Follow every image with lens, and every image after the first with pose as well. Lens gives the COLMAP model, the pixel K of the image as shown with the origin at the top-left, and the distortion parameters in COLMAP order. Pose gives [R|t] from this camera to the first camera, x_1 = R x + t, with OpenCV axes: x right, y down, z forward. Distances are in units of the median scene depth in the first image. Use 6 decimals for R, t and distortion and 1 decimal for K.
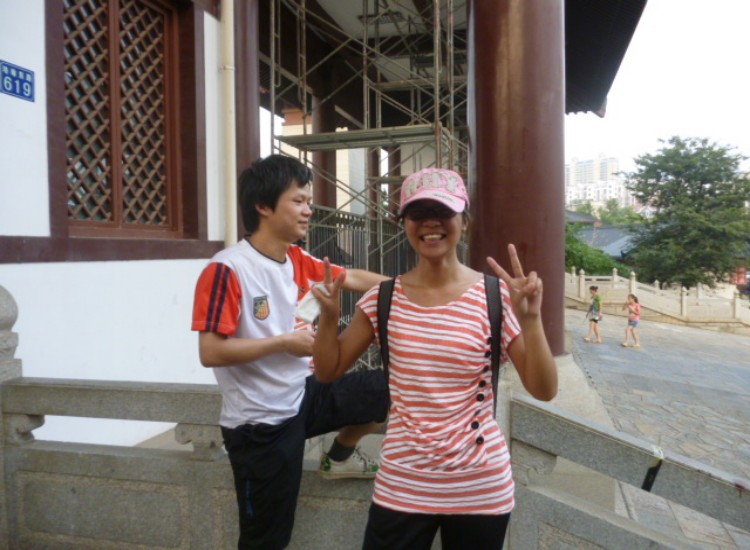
lens RADIAL K [[640.8, 0, 375.0], [0, 640.8, 275.0], [0, 0, 1]] dist [-0.015775, -0.000376]
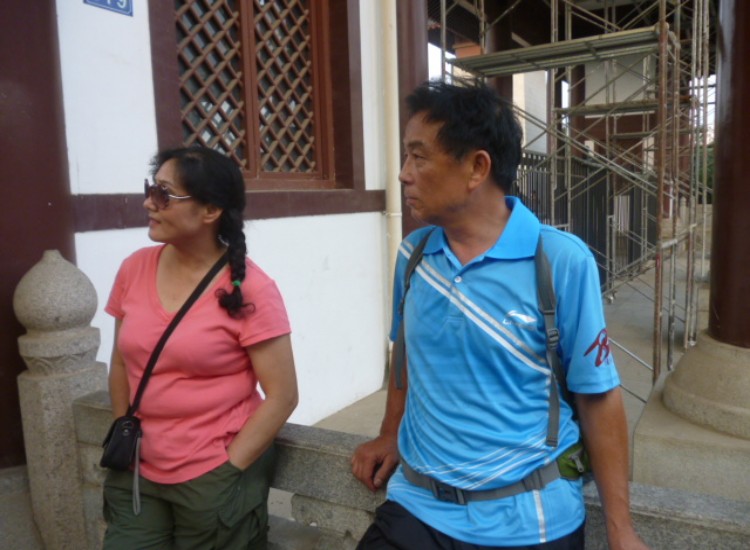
lens RADIAL K [[614.3, 0, 375.0], [0, 614.3, 275.0], [0, 0, 1]] dist [-0.046356, 0.003425]
pose [[0.964221, 0.015594, -0.264642, -0.041931], [0.009715, 0.995519, 0.094057, -0.020330], [0.264923, -0.093262, 0.959749, 0.251712]]
